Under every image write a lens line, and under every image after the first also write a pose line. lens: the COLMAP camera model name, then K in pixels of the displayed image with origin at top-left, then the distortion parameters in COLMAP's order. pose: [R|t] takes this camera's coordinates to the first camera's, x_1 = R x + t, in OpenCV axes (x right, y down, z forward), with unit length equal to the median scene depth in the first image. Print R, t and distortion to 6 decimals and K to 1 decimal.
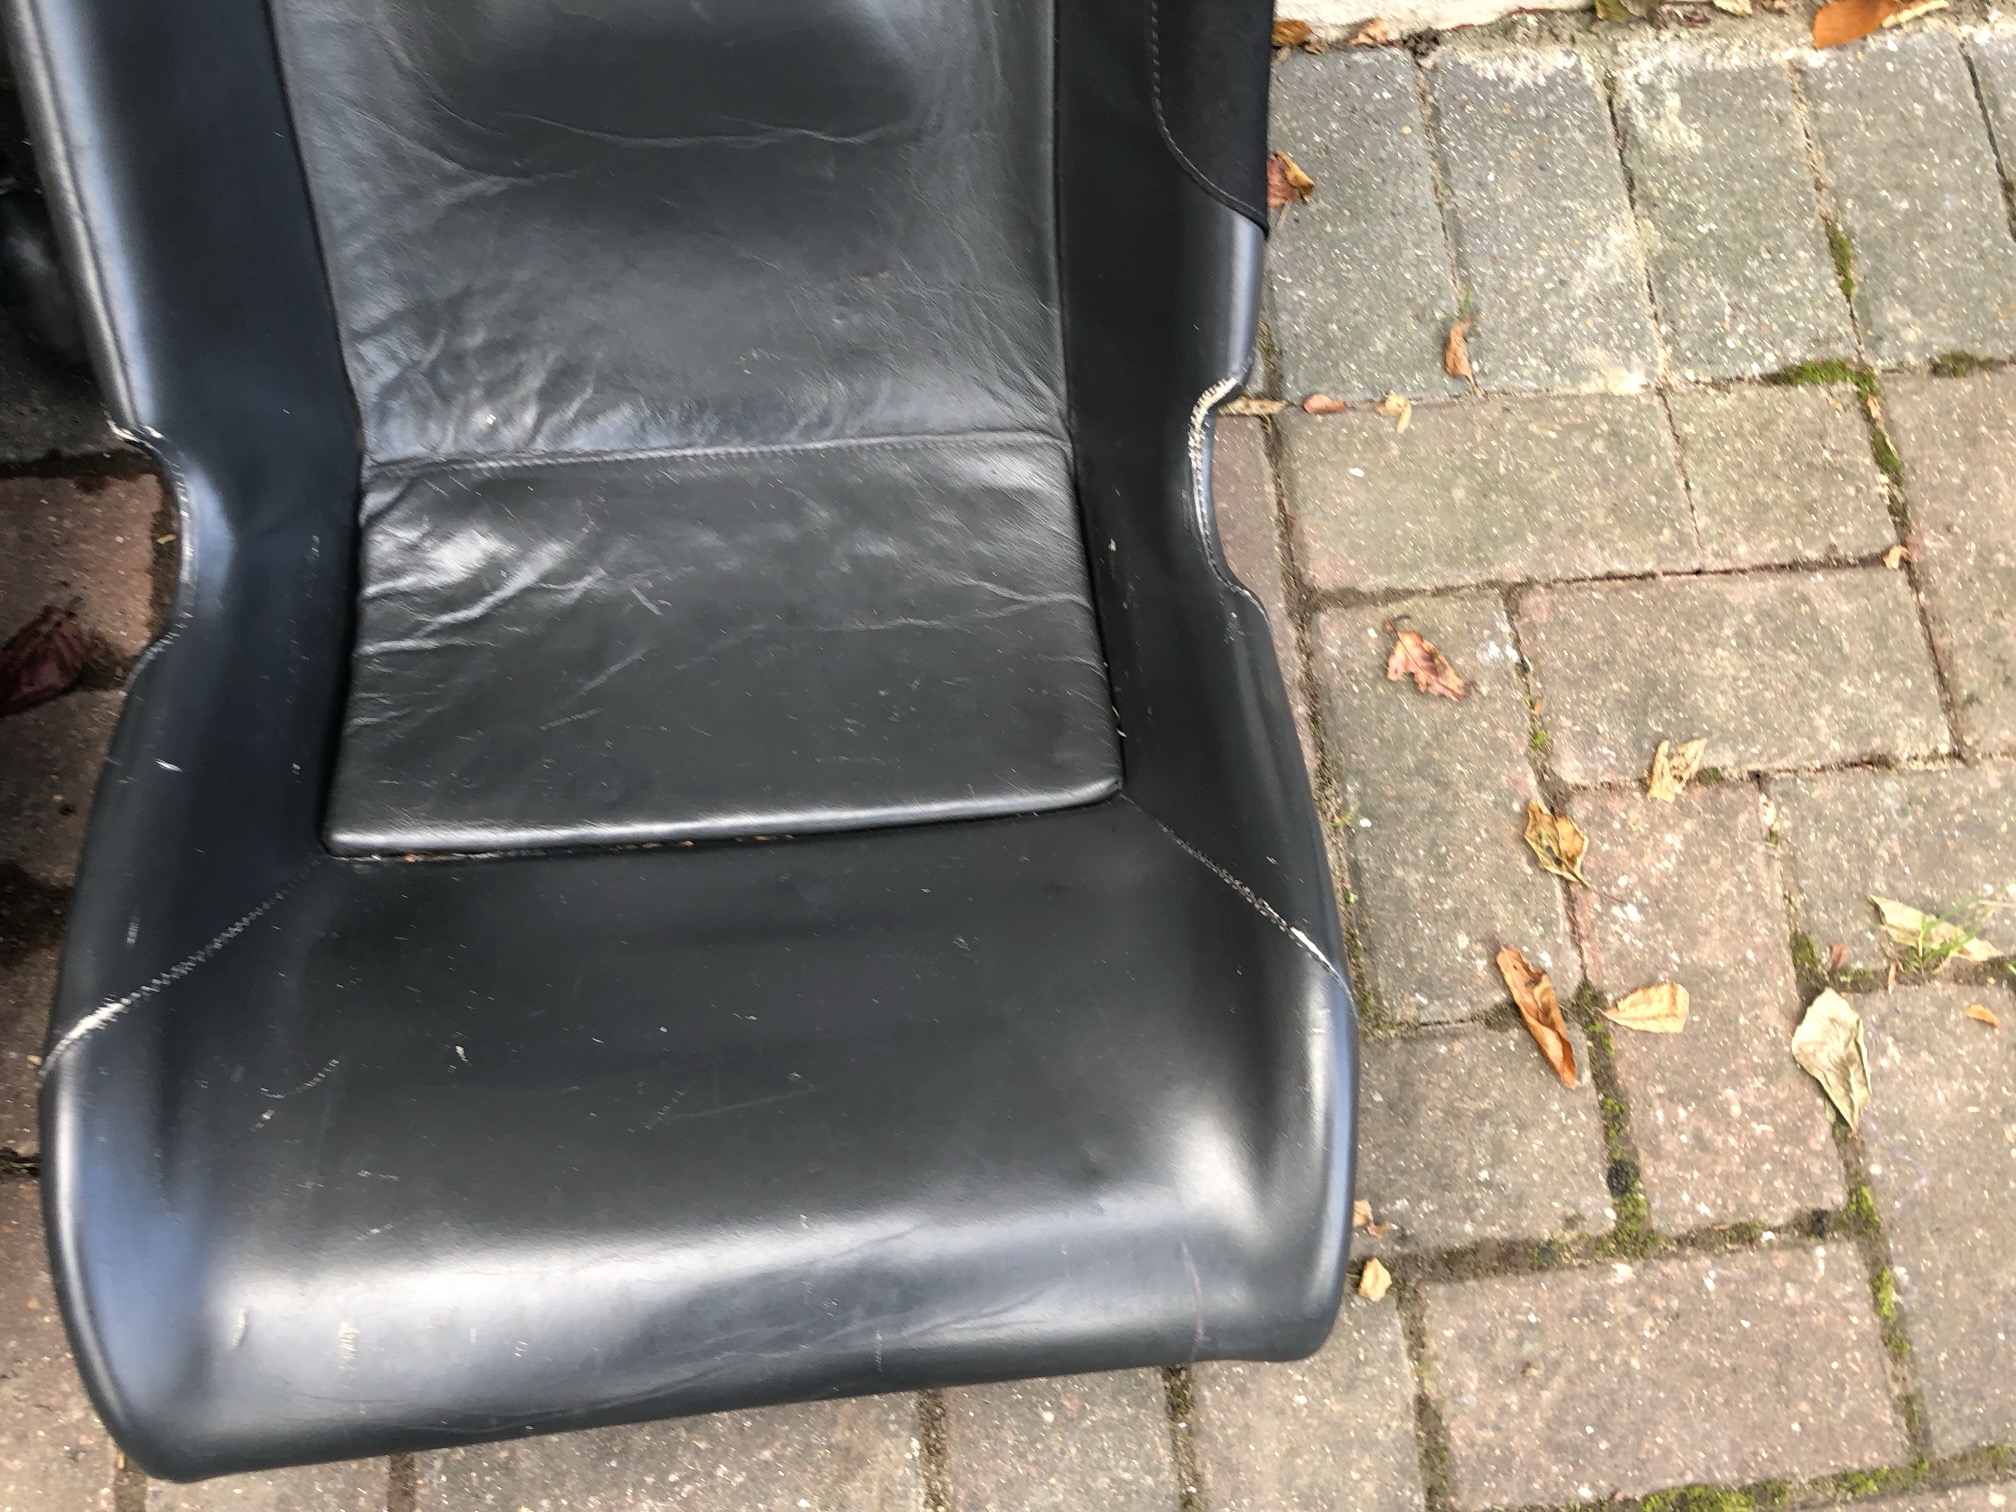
lens RADIAL K [[1629.3, 0, 1032.7], [0, 1629.3, 770.4], [0, 0, 1]] dist [0.022447, -0.018816]
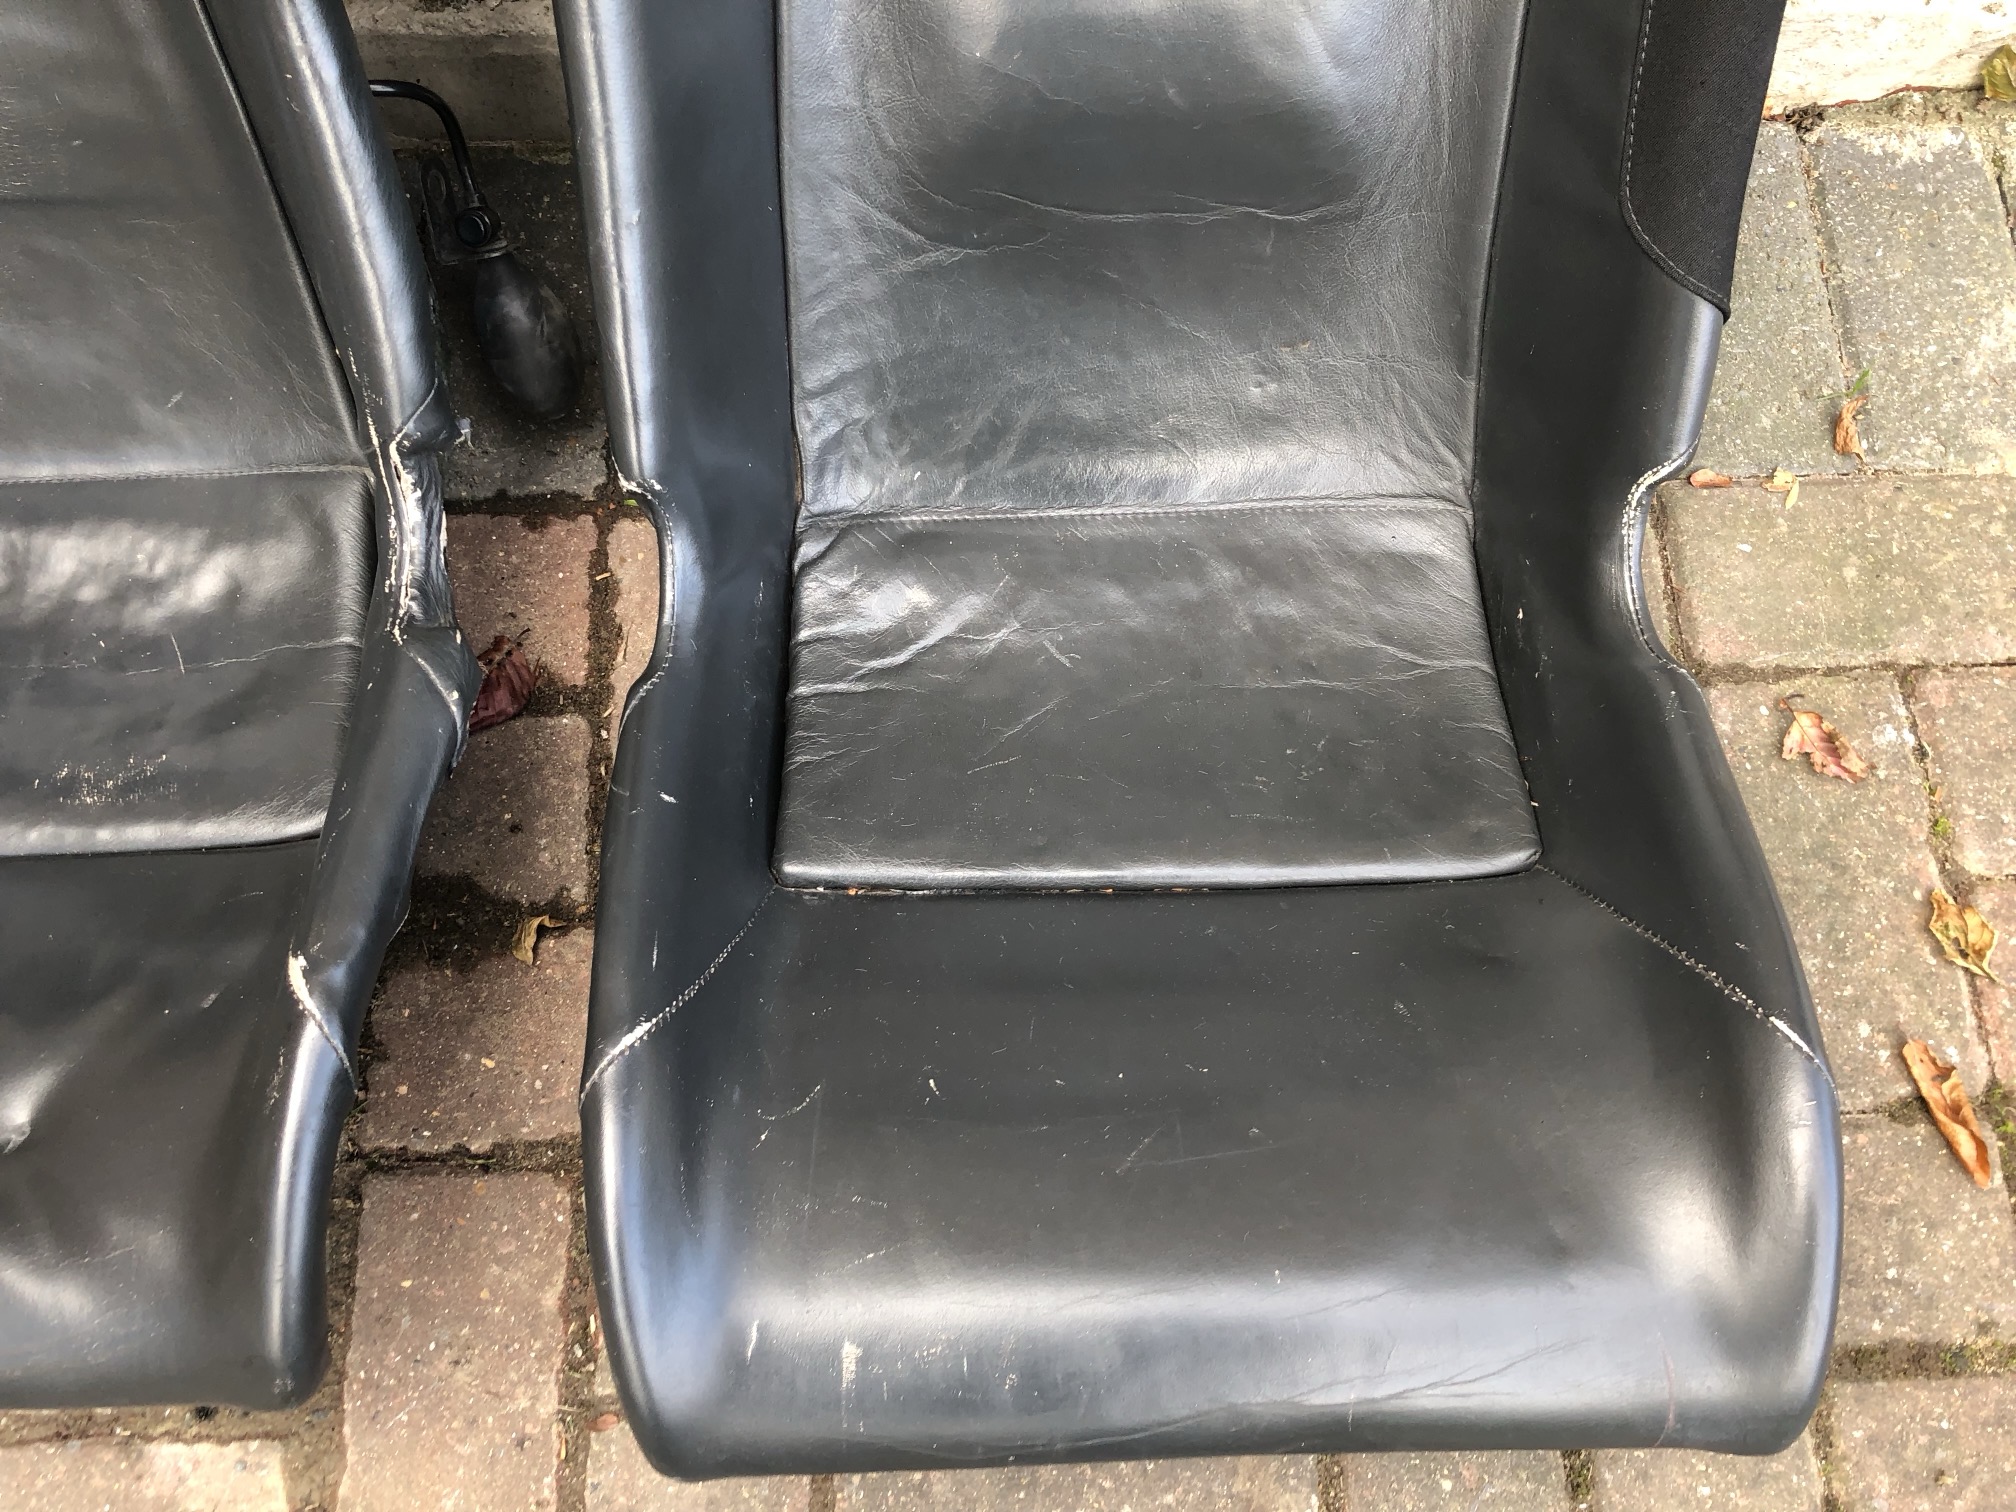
lens RADIAL K [[1628.6, 0, 966.1], [0, 1628.6, 749.7], [0, 0, 1]] dist [0.021619, -0.015492]
pose [[0.994964, 0.044954, -0.089587, -0.197197], [-0.047363, 0.998566, -0.024949, -0.013763], [0.088337, 0.029067, 0.995666, -0.033134]]
